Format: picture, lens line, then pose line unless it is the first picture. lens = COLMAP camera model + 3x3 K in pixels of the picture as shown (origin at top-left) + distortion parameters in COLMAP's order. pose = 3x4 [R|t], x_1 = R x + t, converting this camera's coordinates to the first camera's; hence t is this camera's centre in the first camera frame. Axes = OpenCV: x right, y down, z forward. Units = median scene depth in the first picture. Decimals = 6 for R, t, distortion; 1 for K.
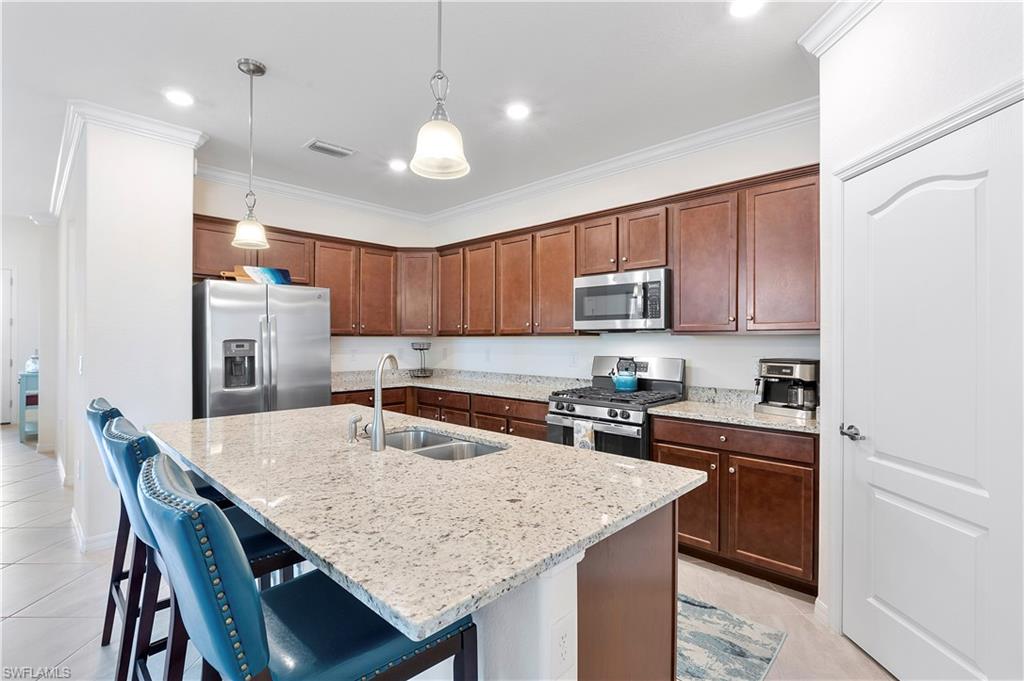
lens RADIAL K [[475.1, 0, 504.5], [0, 475.1, 343.6], [0, 0, 1]] dist [-0.005586, 0.001235]
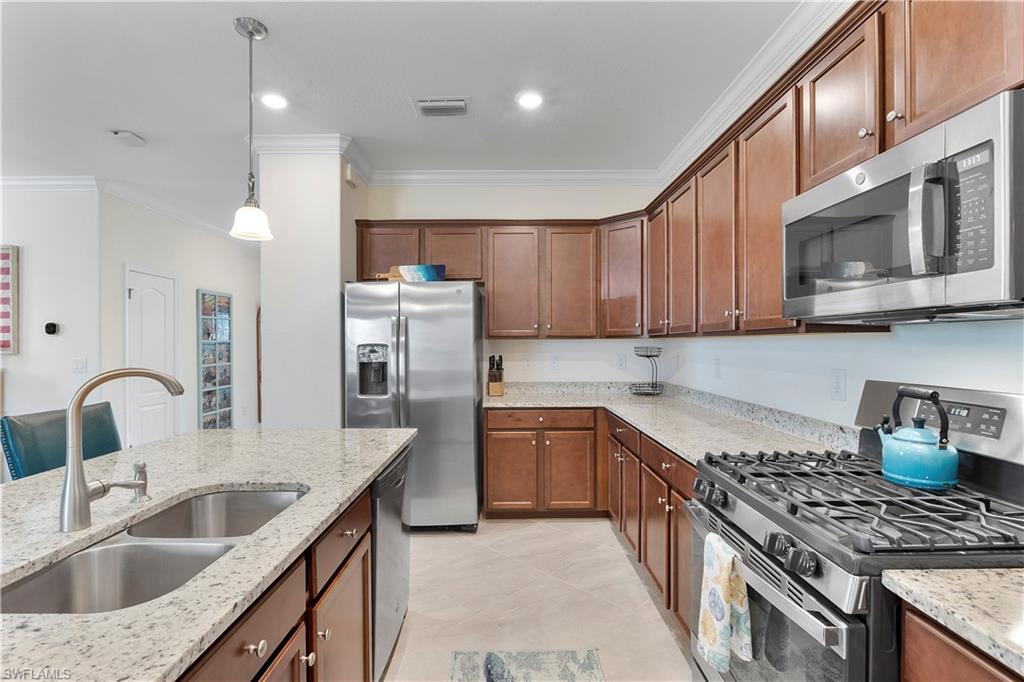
lens RADIAL K [[475.1, 0, 511.3], [0, 475.1, 347.6], [0, 0, 1]] dist [-0.005586, 0.001235]
pose [[0.703893, 0.001680, -0.710304, 0.292921], [0.000407, 0.999996, 0.002768, -0.004157], [0.710306, -0.002238, 0.703889, 0.523156]]
